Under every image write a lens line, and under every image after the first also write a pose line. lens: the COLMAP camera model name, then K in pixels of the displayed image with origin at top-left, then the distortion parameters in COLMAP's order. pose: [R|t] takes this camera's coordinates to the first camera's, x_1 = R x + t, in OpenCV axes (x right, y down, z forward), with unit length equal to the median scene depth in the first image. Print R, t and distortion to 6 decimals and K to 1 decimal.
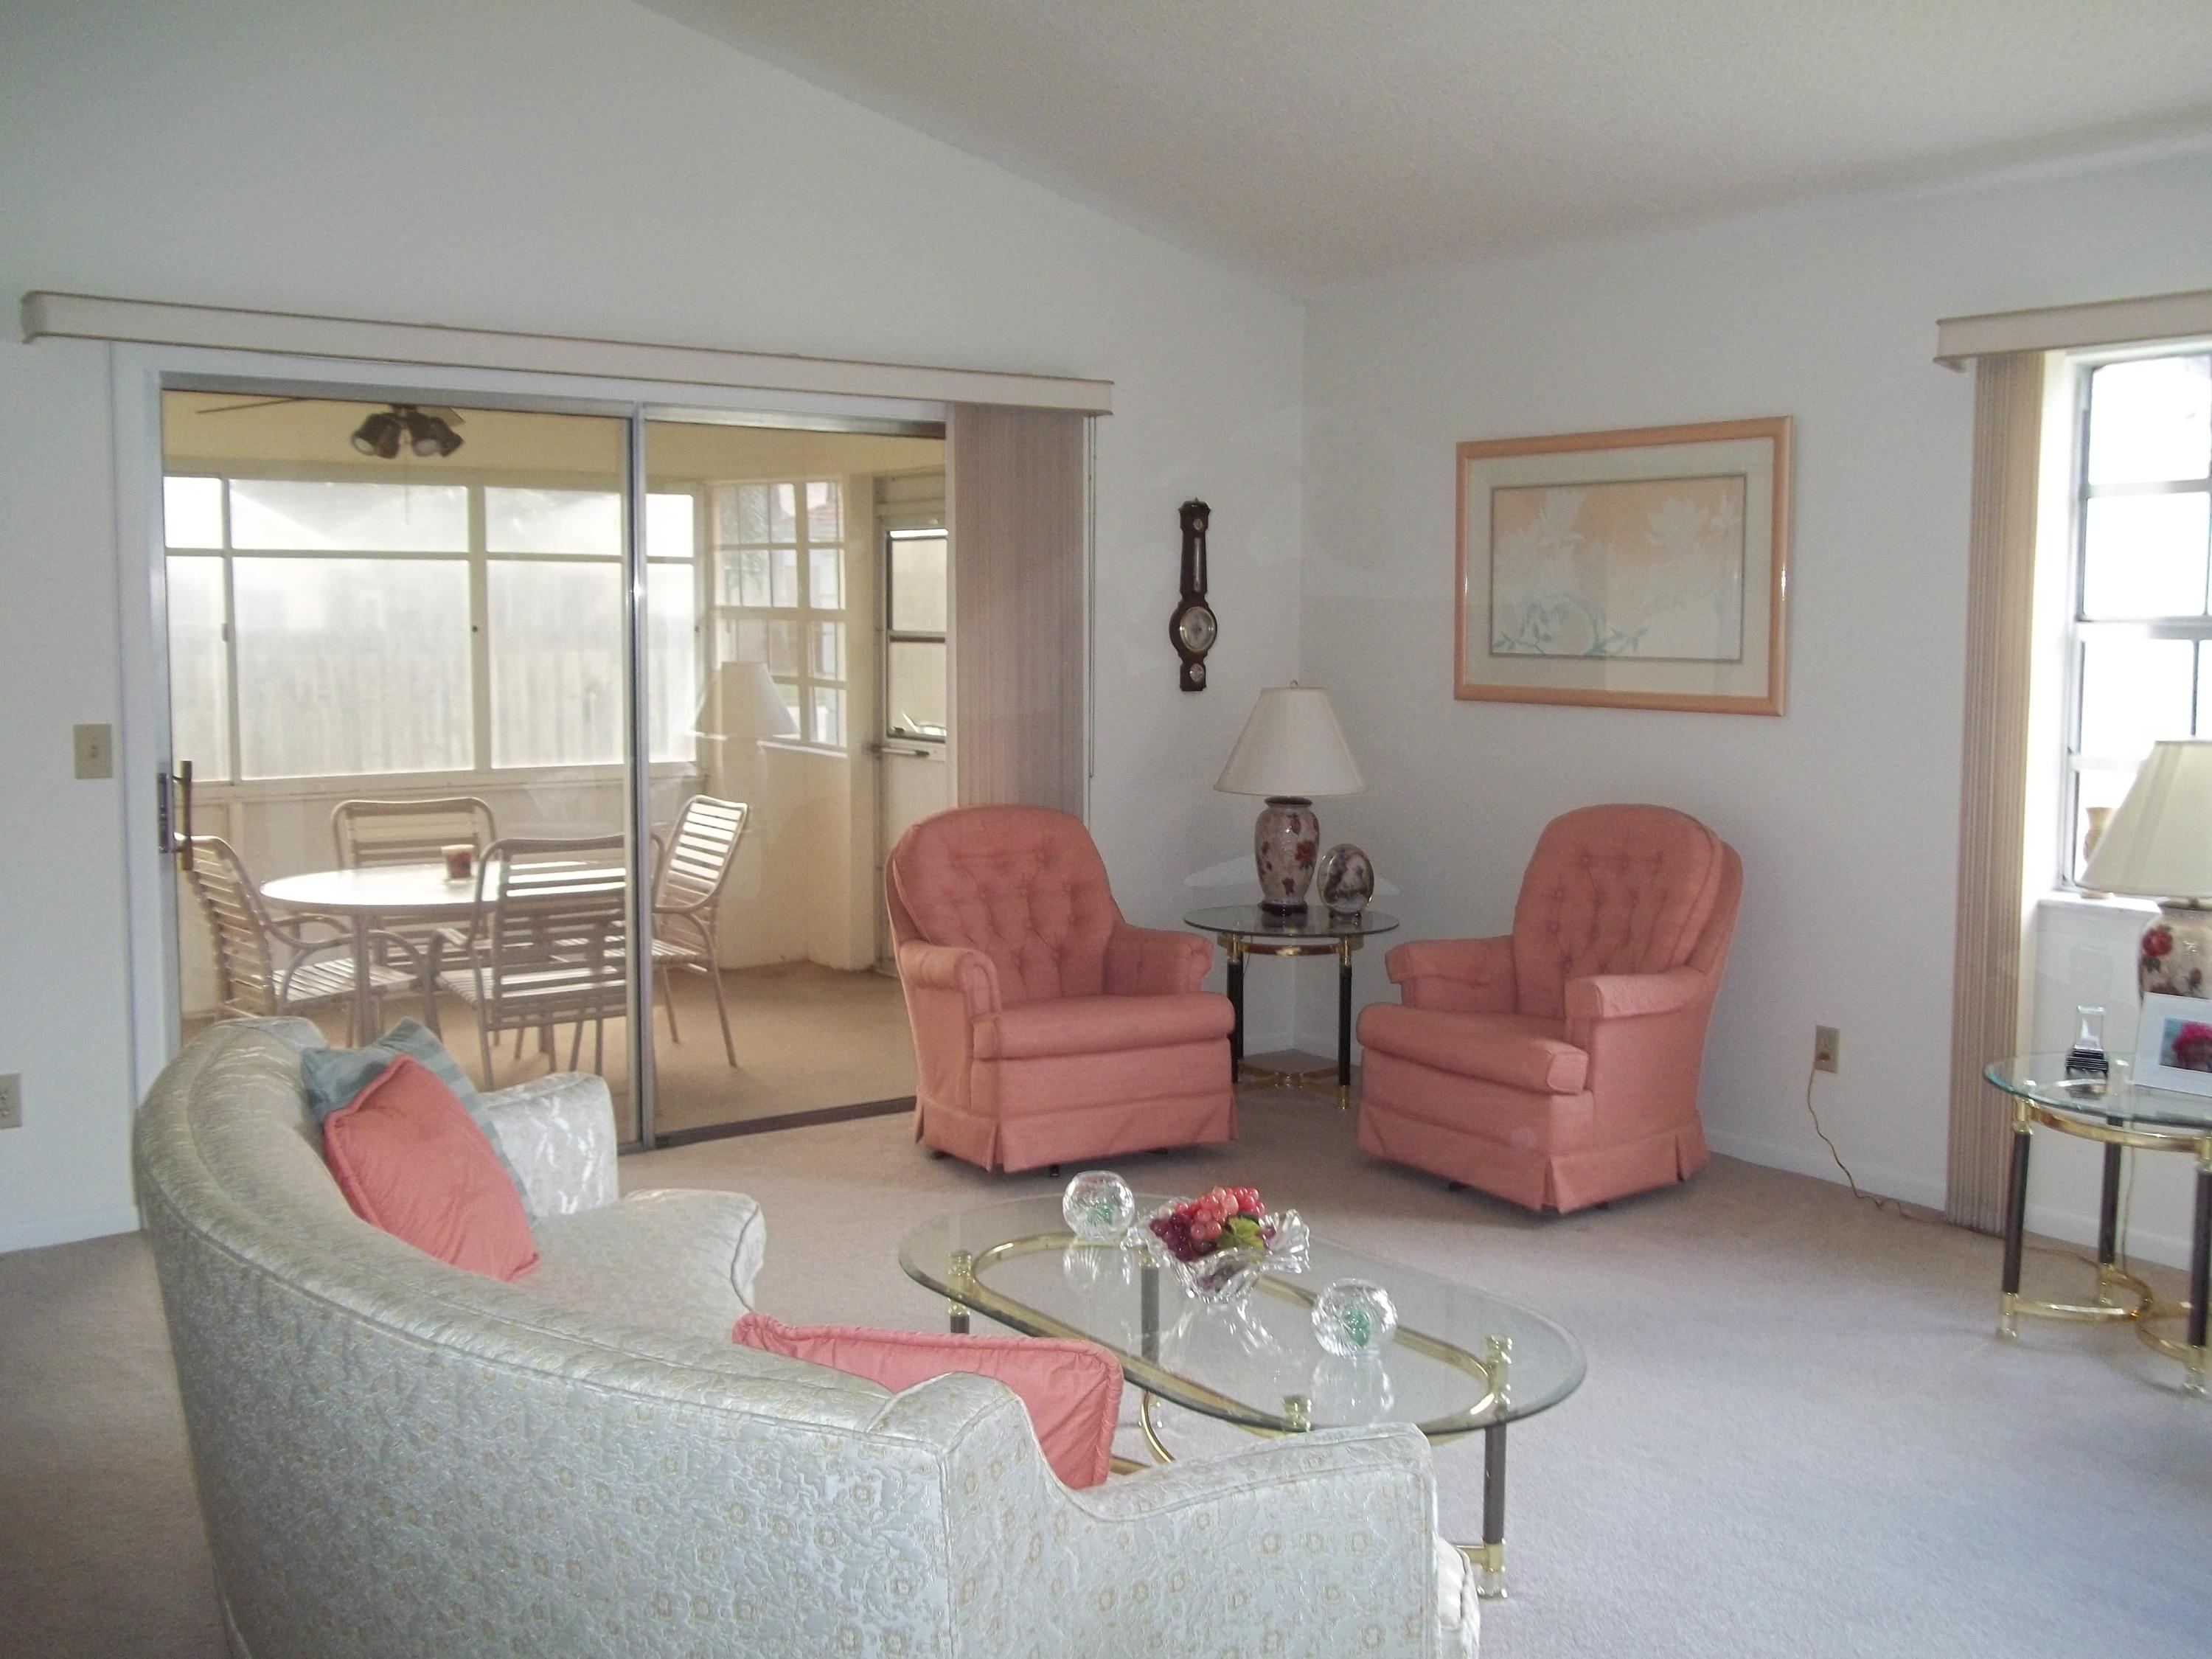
lens RADIAL K [[2132.5, 0, 1101.1], [0, 2132.5, 824.8], [0, 0, 1]] dist [-0.024877, 0.031964]
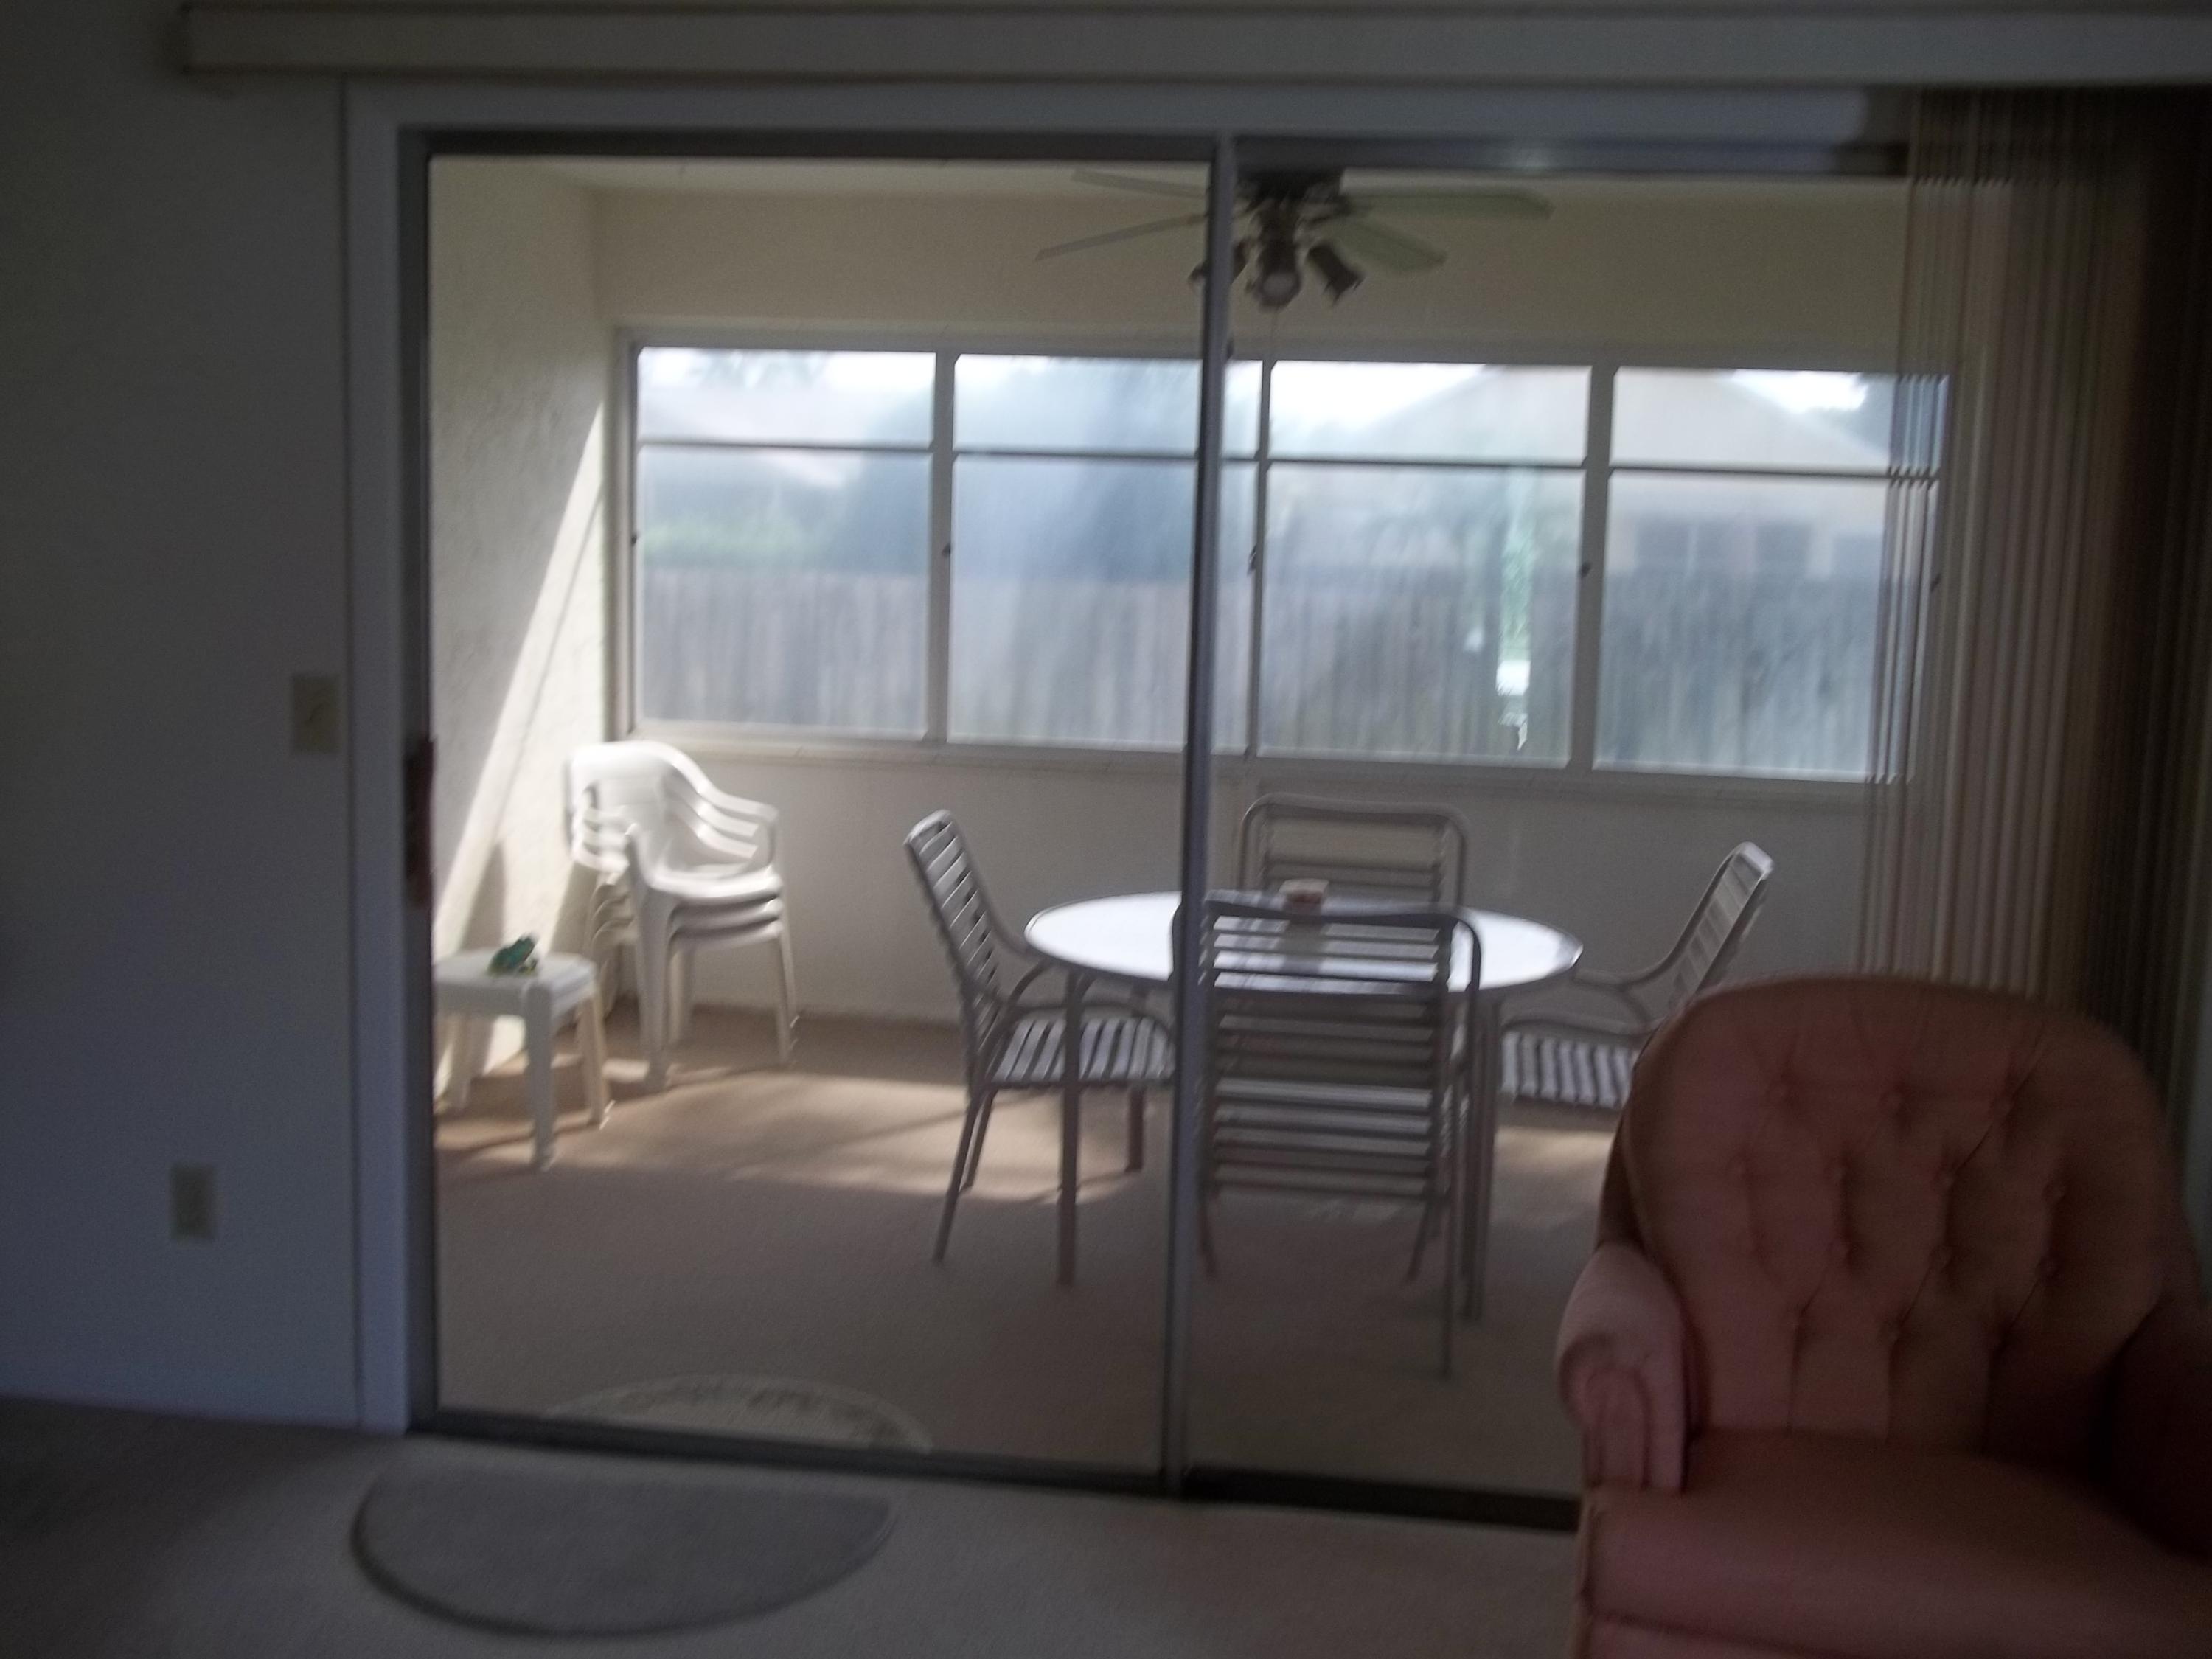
lens RADIAL K [[2132.5, 0, 1101.1], [0, 2132.5, 824.8], [0, 0, 1]] dist [-0.024877, 0.031964]
pose [[0.721987, 0.111963, -0.682788, 0.121324], [-0.097616, 0.993433, 0.059682, -0.047786], [0.684987, 0.023561, 0.728175, 0.522026]]
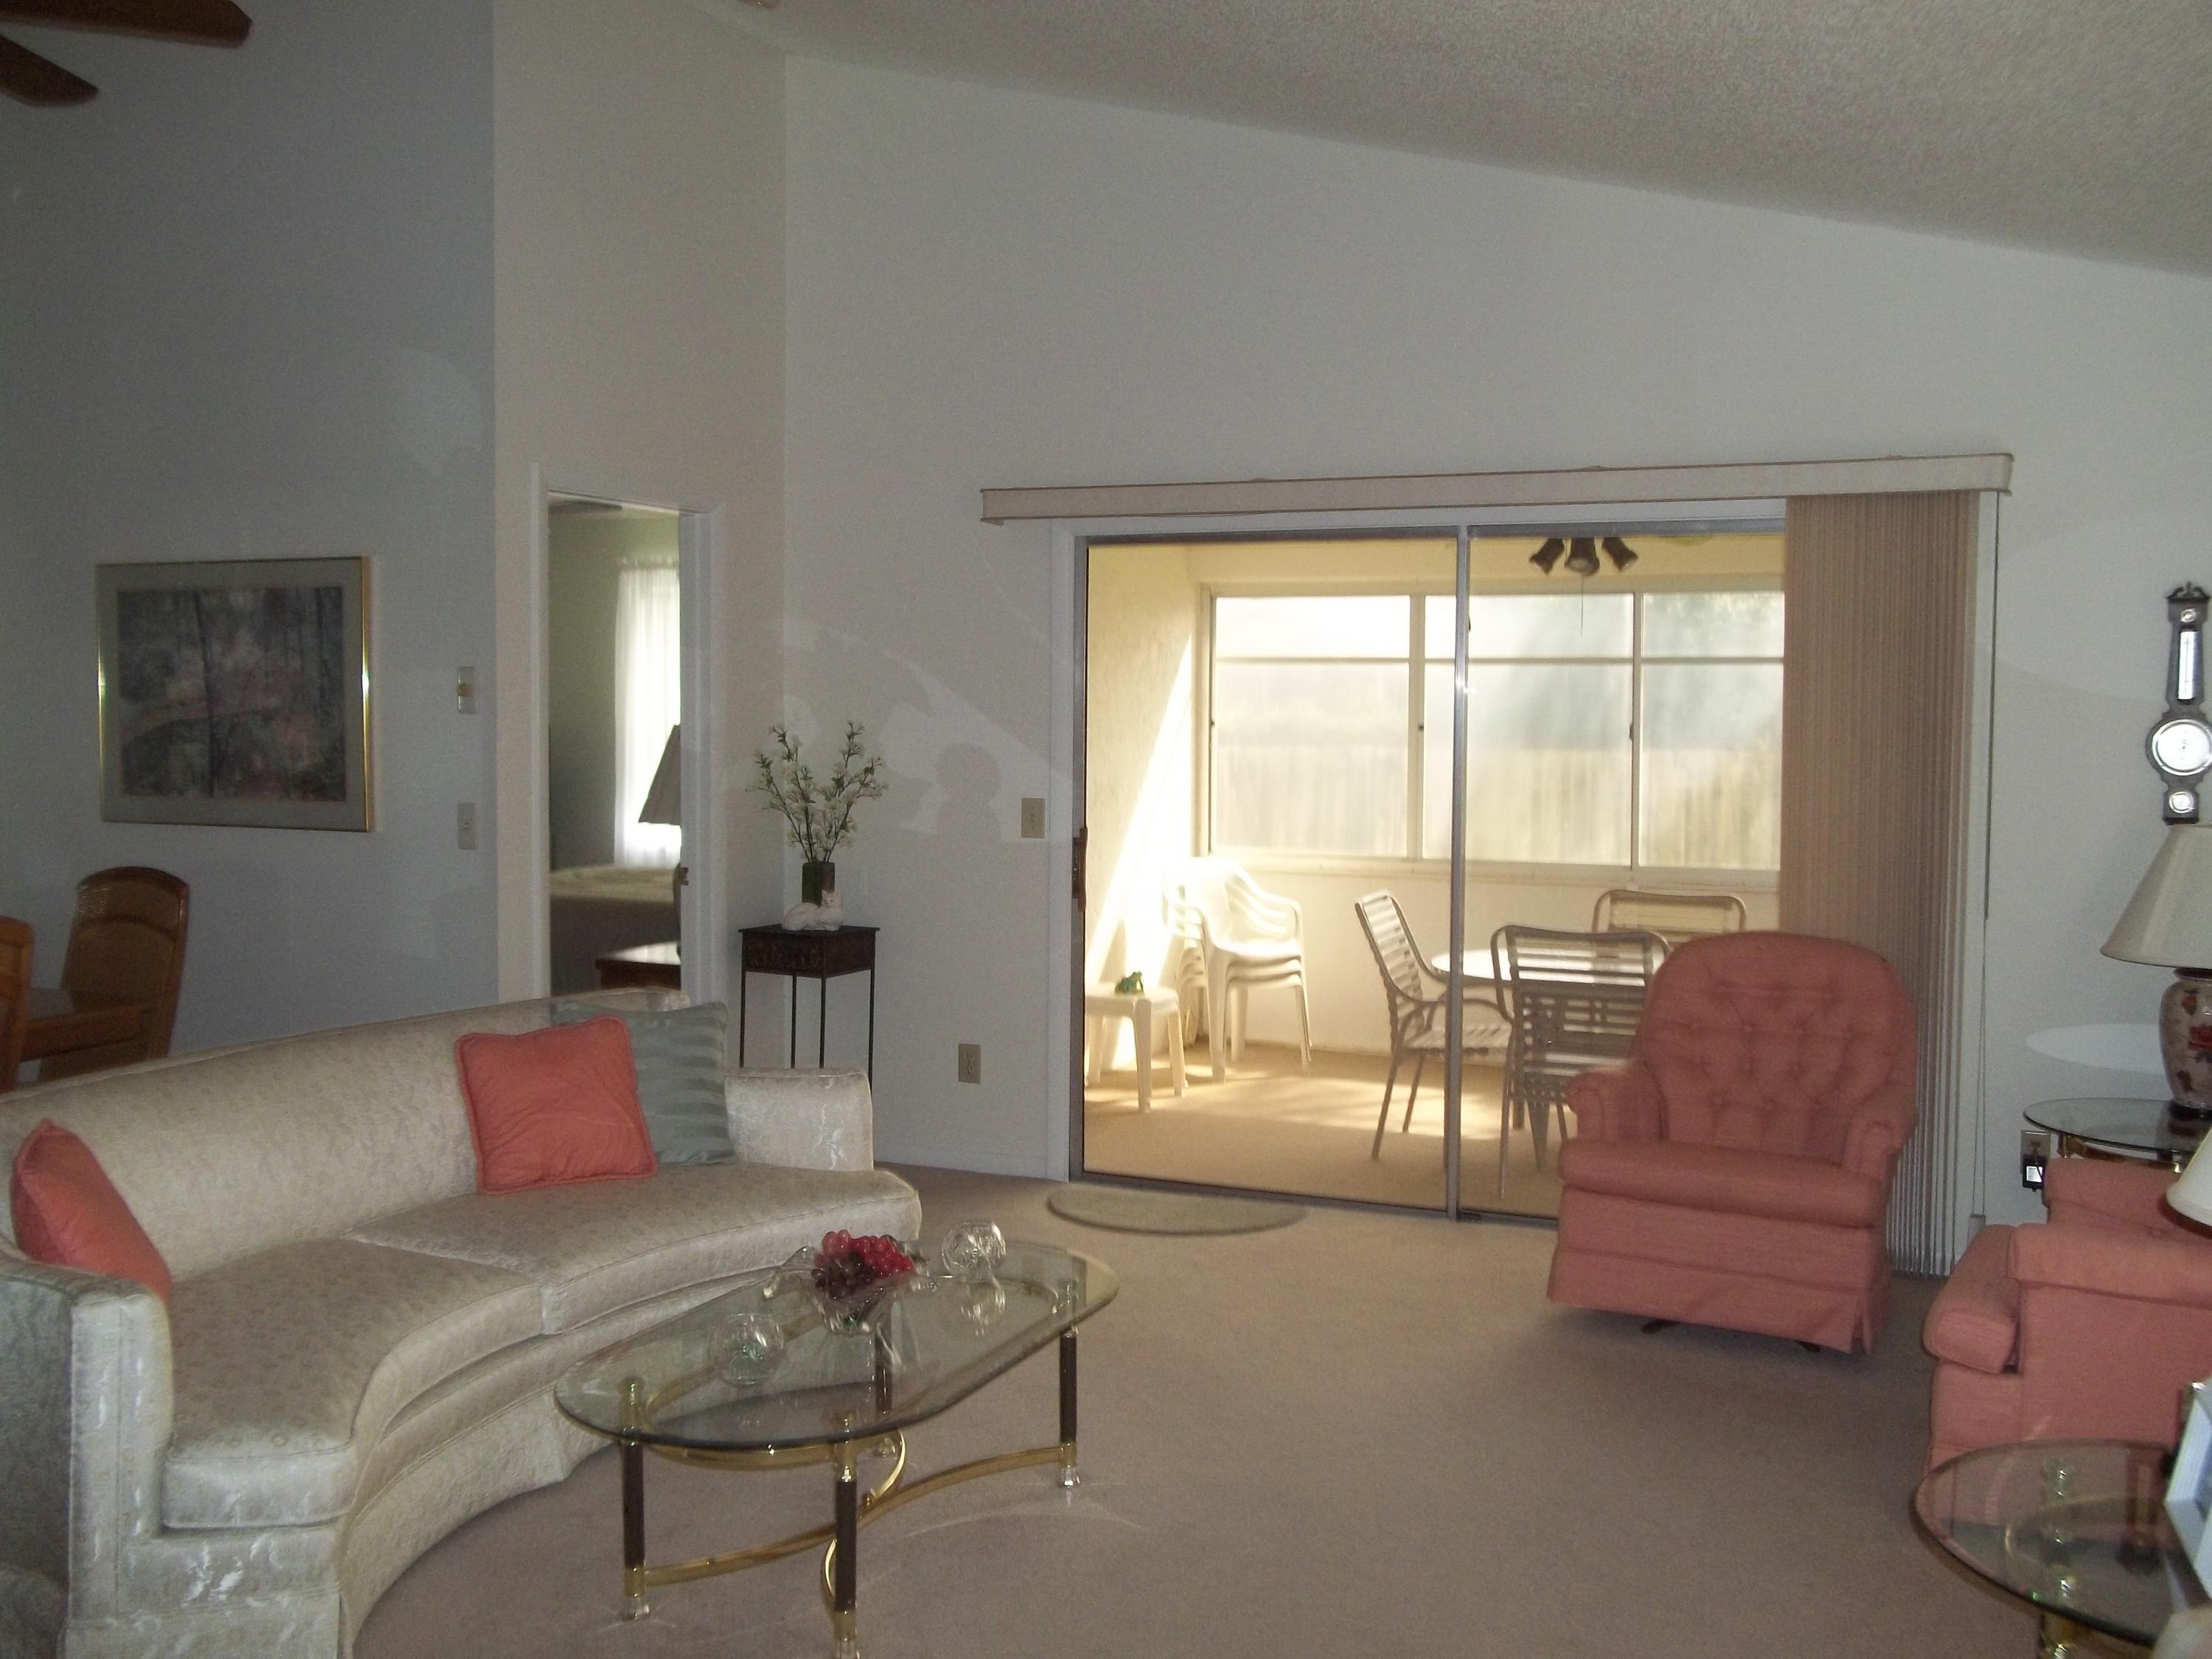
lens RADIAL K [[2132.5, 0, 1101.1], [0, 2132.5, 824.8], [0, 0, 1]] dist [-0.024877, 0.031964]
pose [[0.496198, 0.052613, -0.866614, 0.556145], [-0.089882, 0.995912, 0.008999, -0.035250], [0.863545, 0.073428, 0.498898, 0.271659]]
